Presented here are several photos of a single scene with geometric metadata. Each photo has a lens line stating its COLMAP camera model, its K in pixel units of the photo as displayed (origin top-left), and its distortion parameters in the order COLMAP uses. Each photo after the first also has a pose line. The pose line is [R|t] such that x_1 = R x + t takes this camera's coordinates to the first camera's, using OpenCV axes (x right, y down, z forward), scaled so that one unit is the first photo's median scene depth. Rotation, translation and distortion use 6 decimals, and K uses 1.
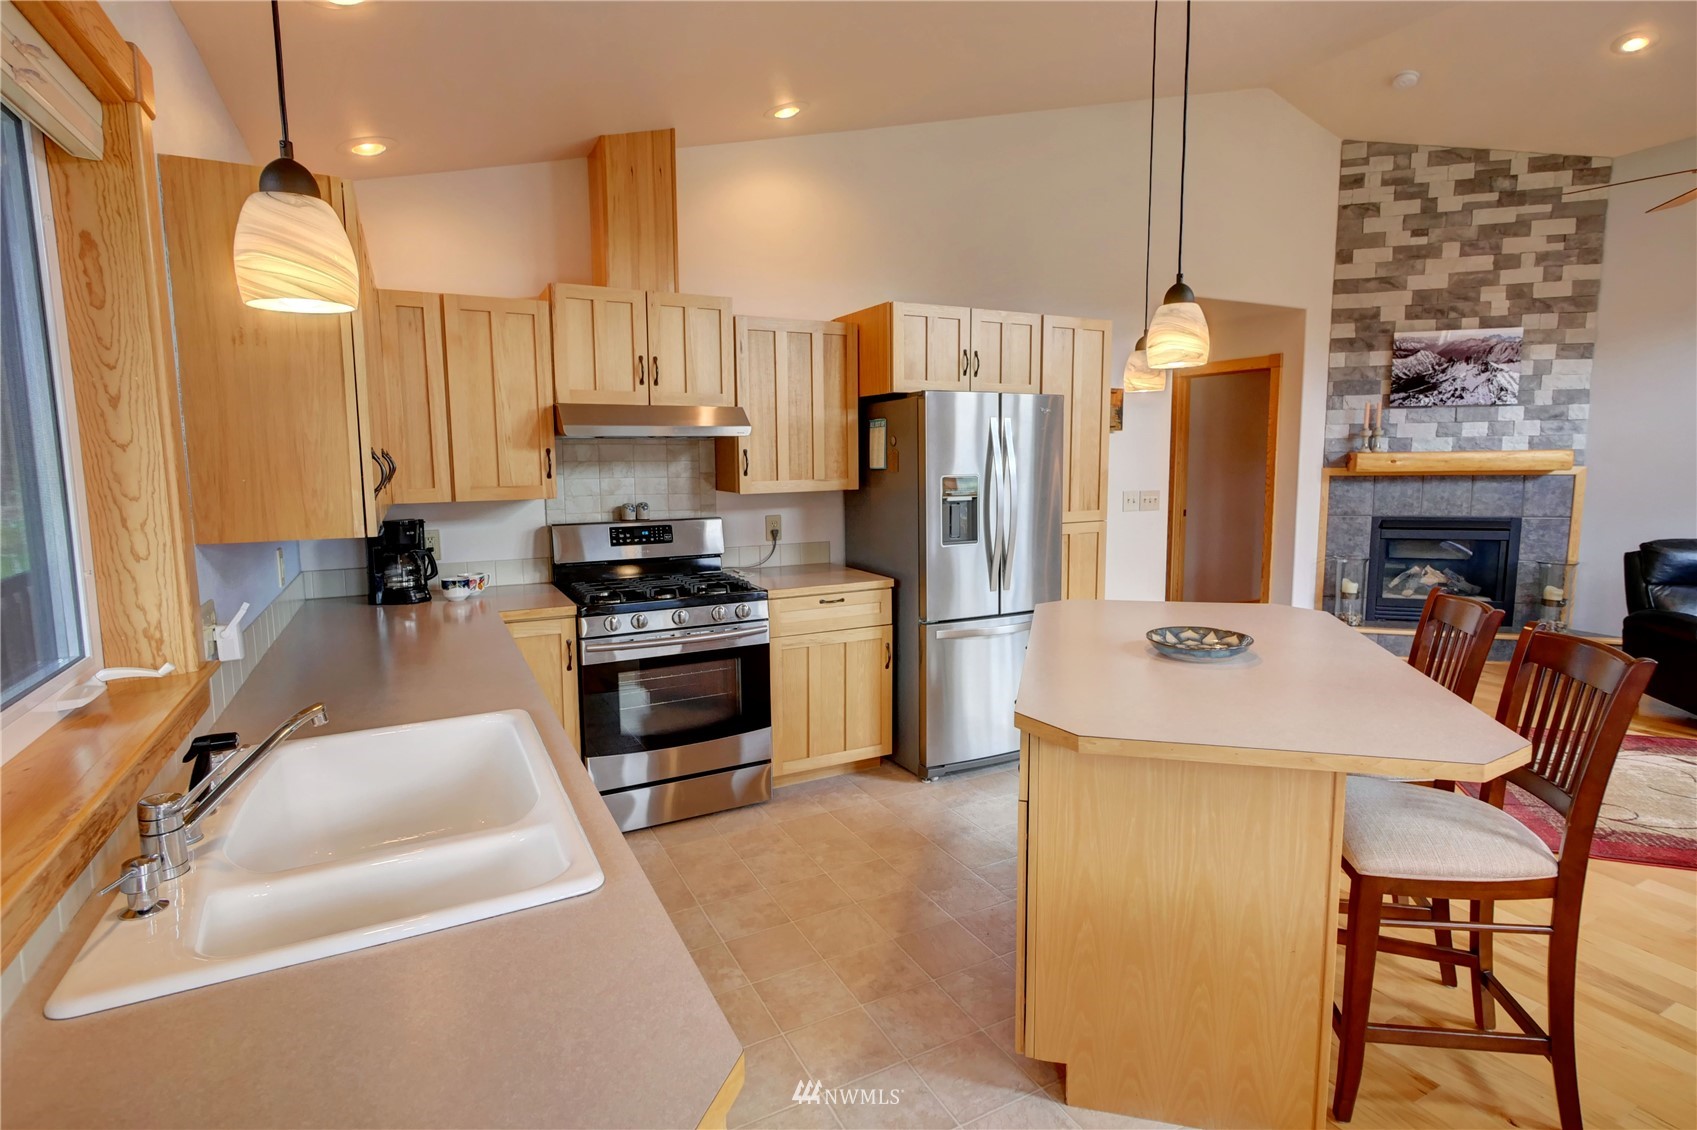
lens RADIAL K [[839.4, 0, 853.3], [0, 839.4, 548.0], [0, 0, 1]] dist [0.001463, -0.000220]
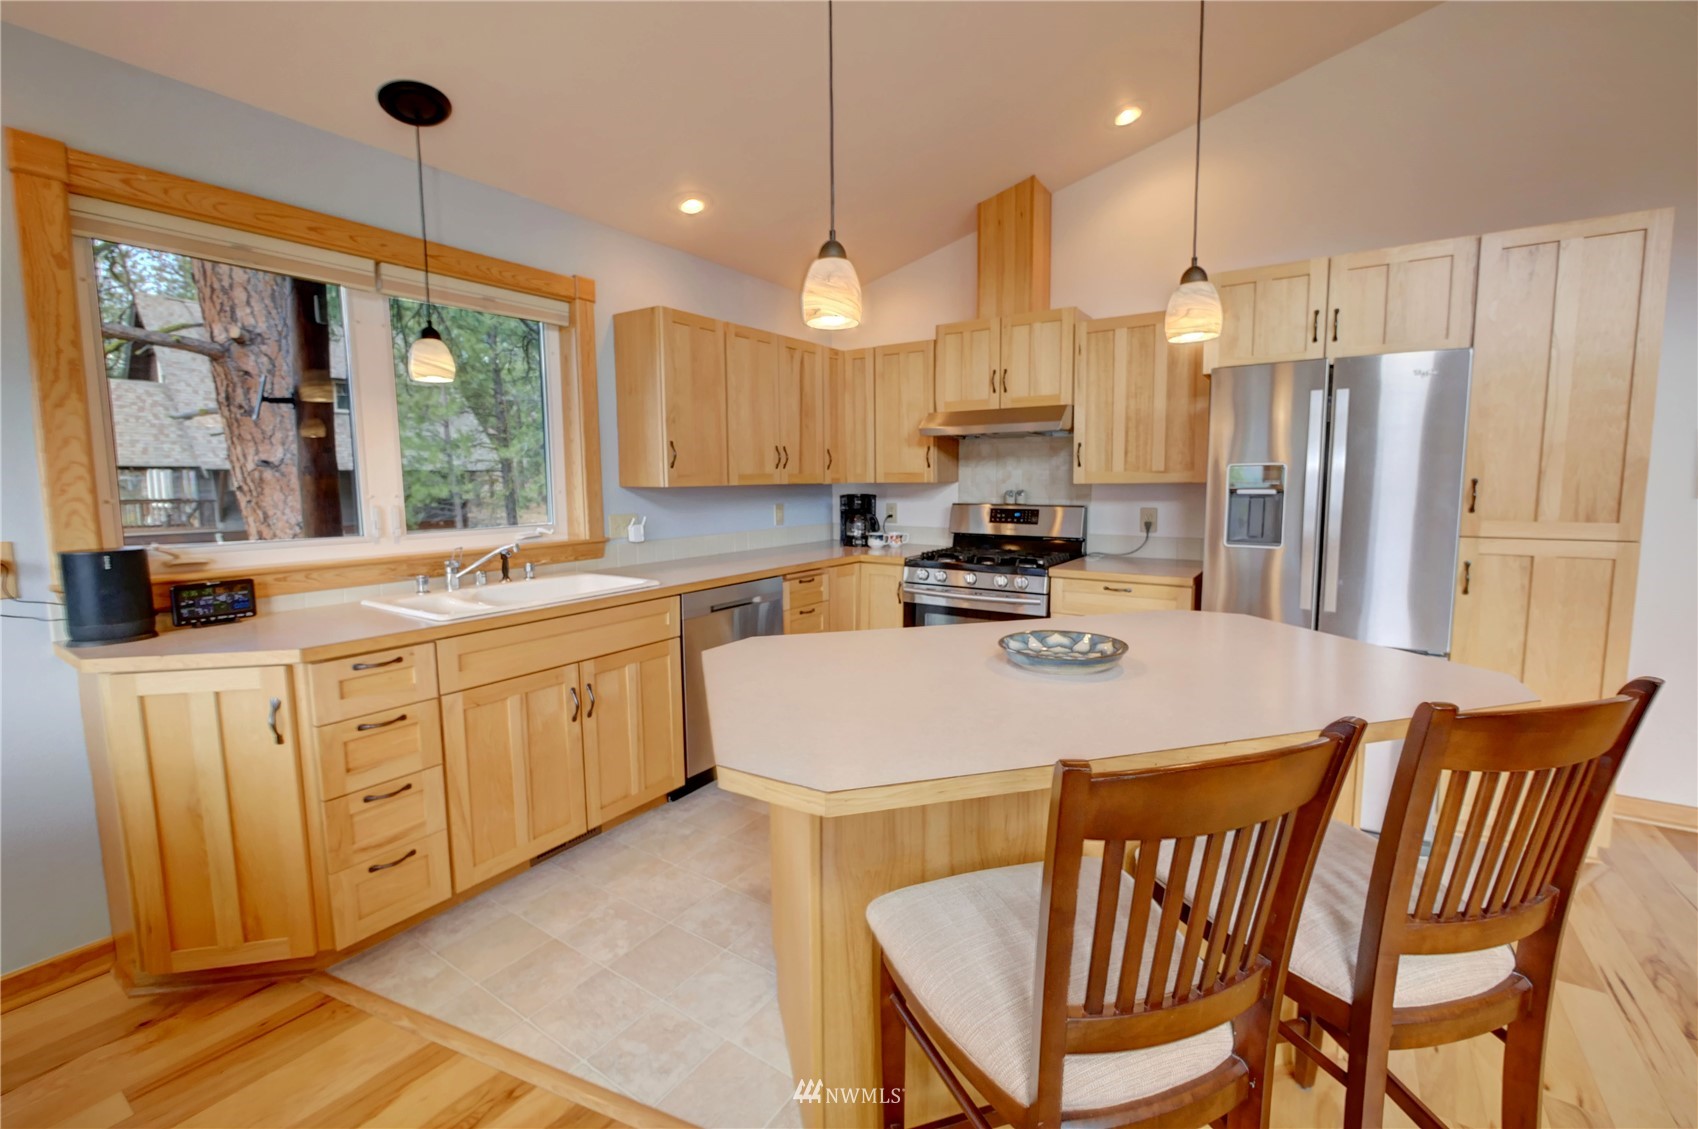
lens RADIAL K [[710.6, 0, 857.3], [0, 710.6, 546.8], [0, 0, 1]] dist [-0.006667, -0.000287]
pose [[0.476344, 0.091203, -0.874516, 0.356442], [-0.097198, 0.993972, 0.050717, -0.000660], [0.873870, 0.060843, 0.482337, 0.196149]]
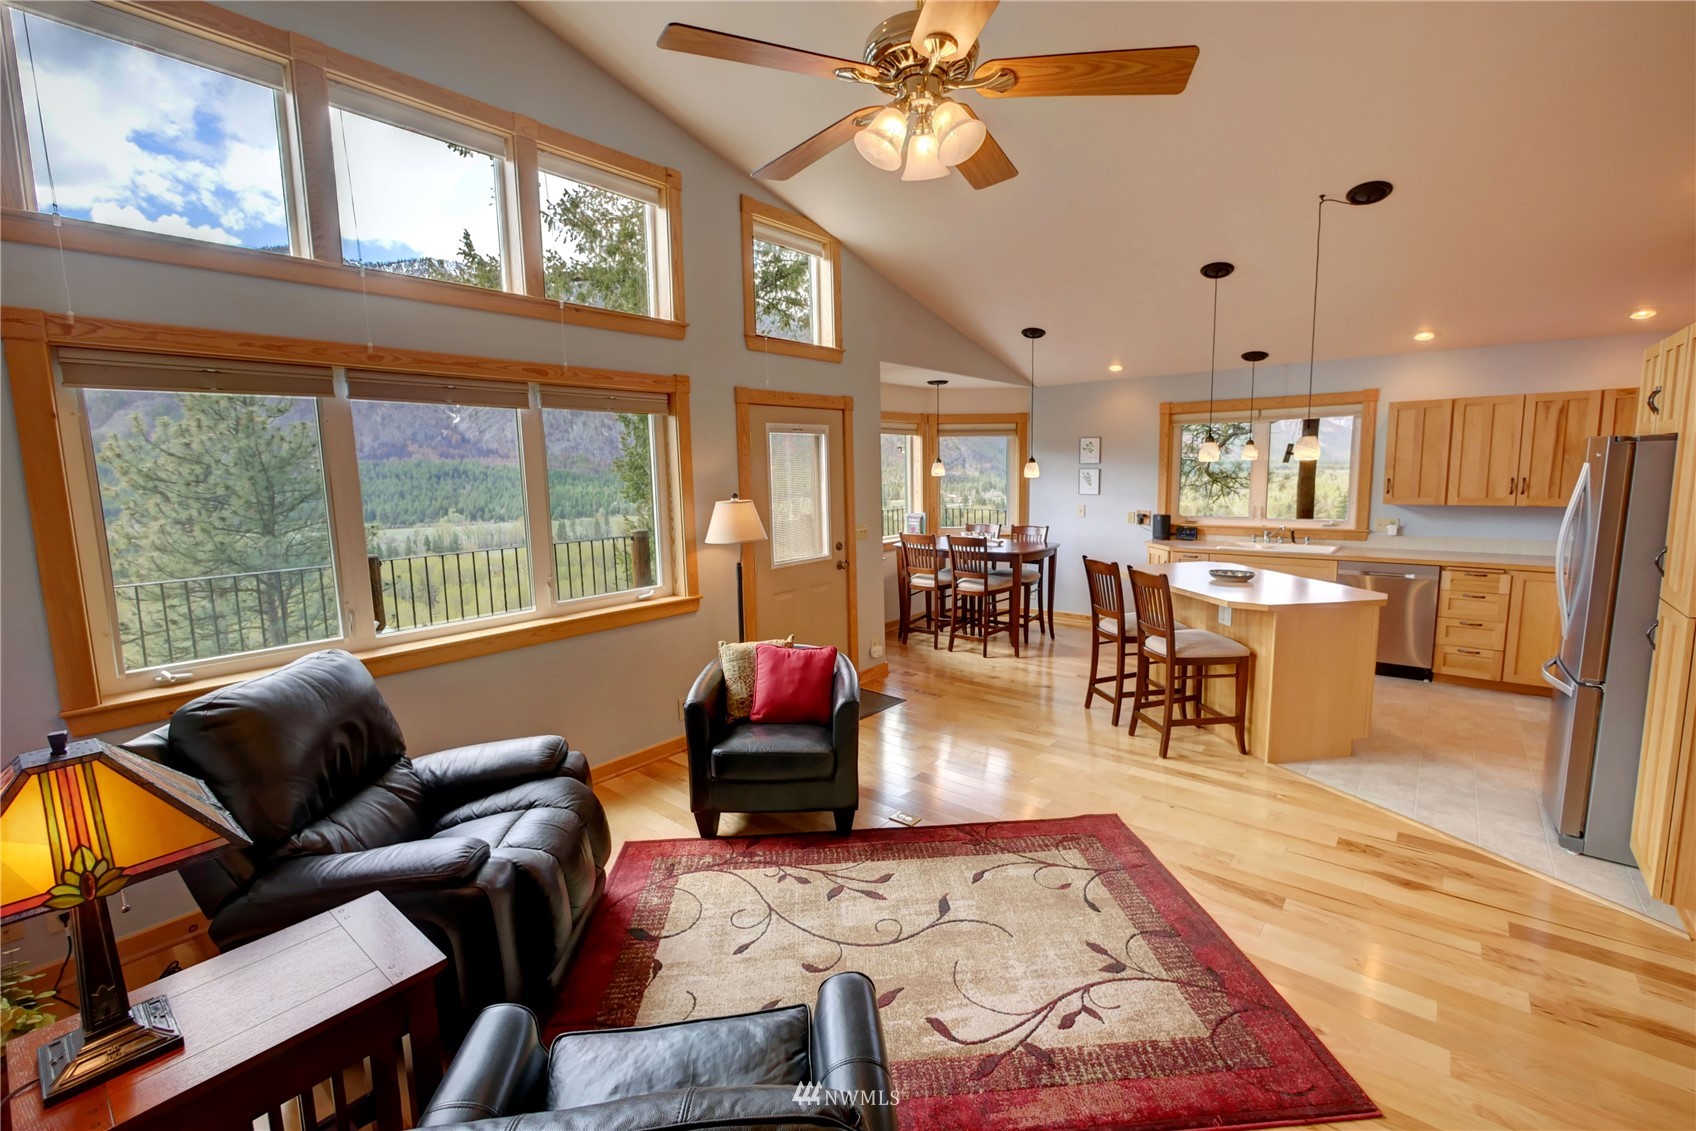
lens RADIAL K [[718.5, 0, 857.6], [0, 718.5, 555.7], [0, 0, 1]] dist [-0.004400, -0.000289]
pose [[-0.922824, 0.074683, -0.377913, 0.829809], [-0.015553, 0.973004, 0.230264, -0.148310], [0.384908, 0.218371, -0.896750, 0.934919]]
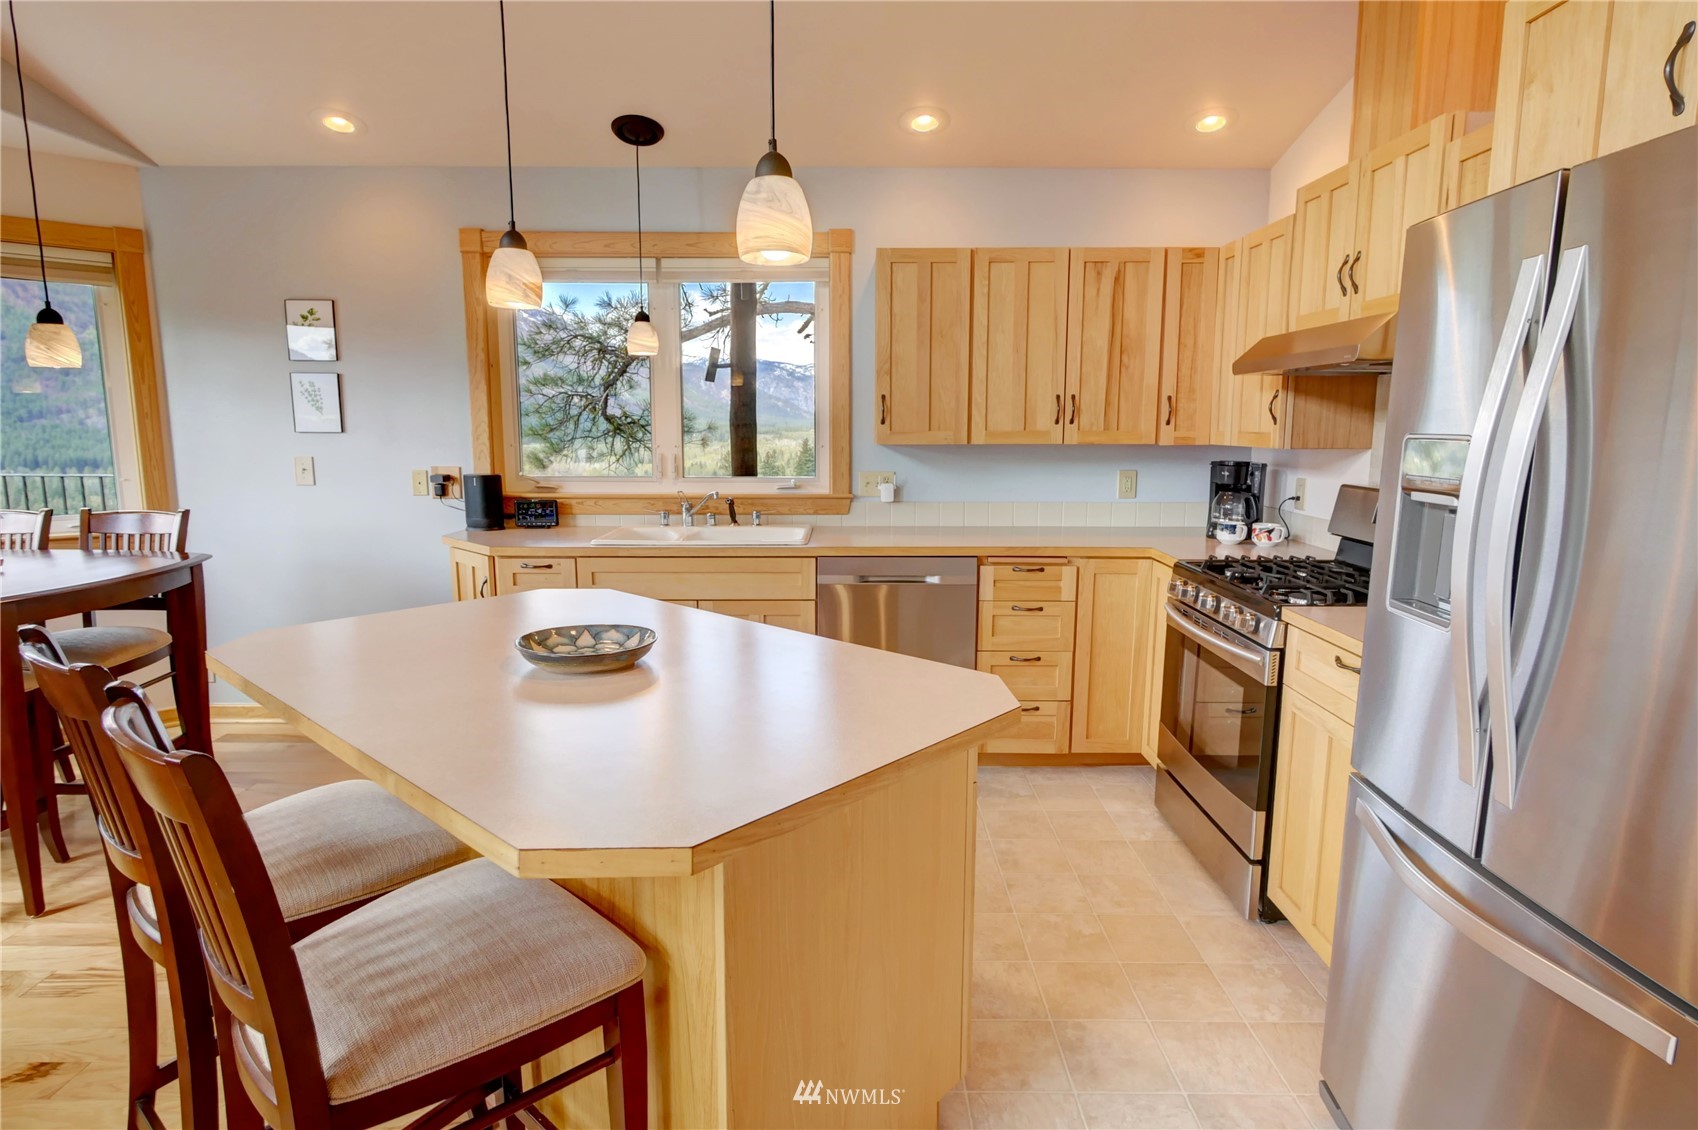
lens RADIAL K [[898.6, 0, 849.3], [0, 898.6, 553.9], [0, 0, 1]] dist [0.002415, 0.000435]
pose [[-0.468359, 0.137438, -0.872783, 0.386107], [-0.097903, 0.973671, 0.205862, -0.058540], [0.878097, 0.181865, -0.442572, 0.607866]]
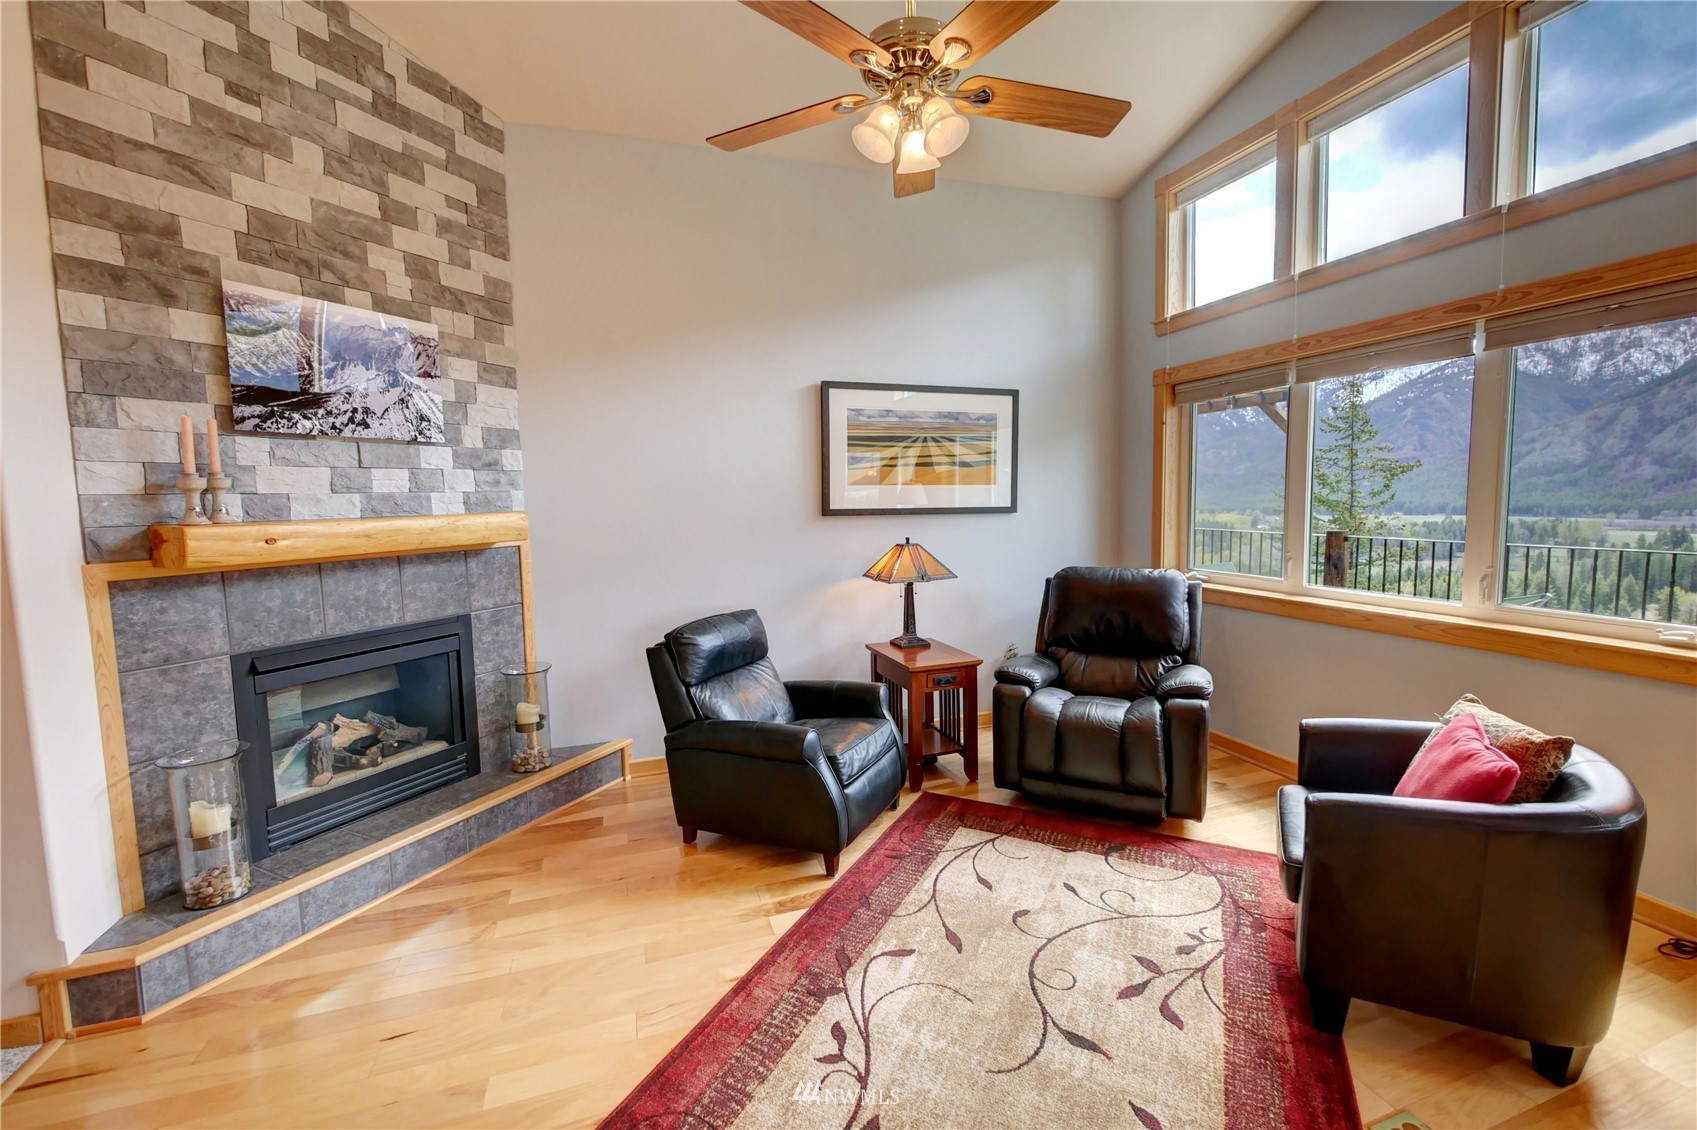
lens RADIAL K [[700.2, 0, 857.5], [0, 700.2, 556.1], [0, 0, 1]] dist [-0.009668, 0.000337]
pose [[0.155442, -0.077247, 0.984820, 0.299363], [0.134414, 0.989320, 0.056384, -0.072181], [-0.978657, 0.123609, 0.164165, 0.605267]]
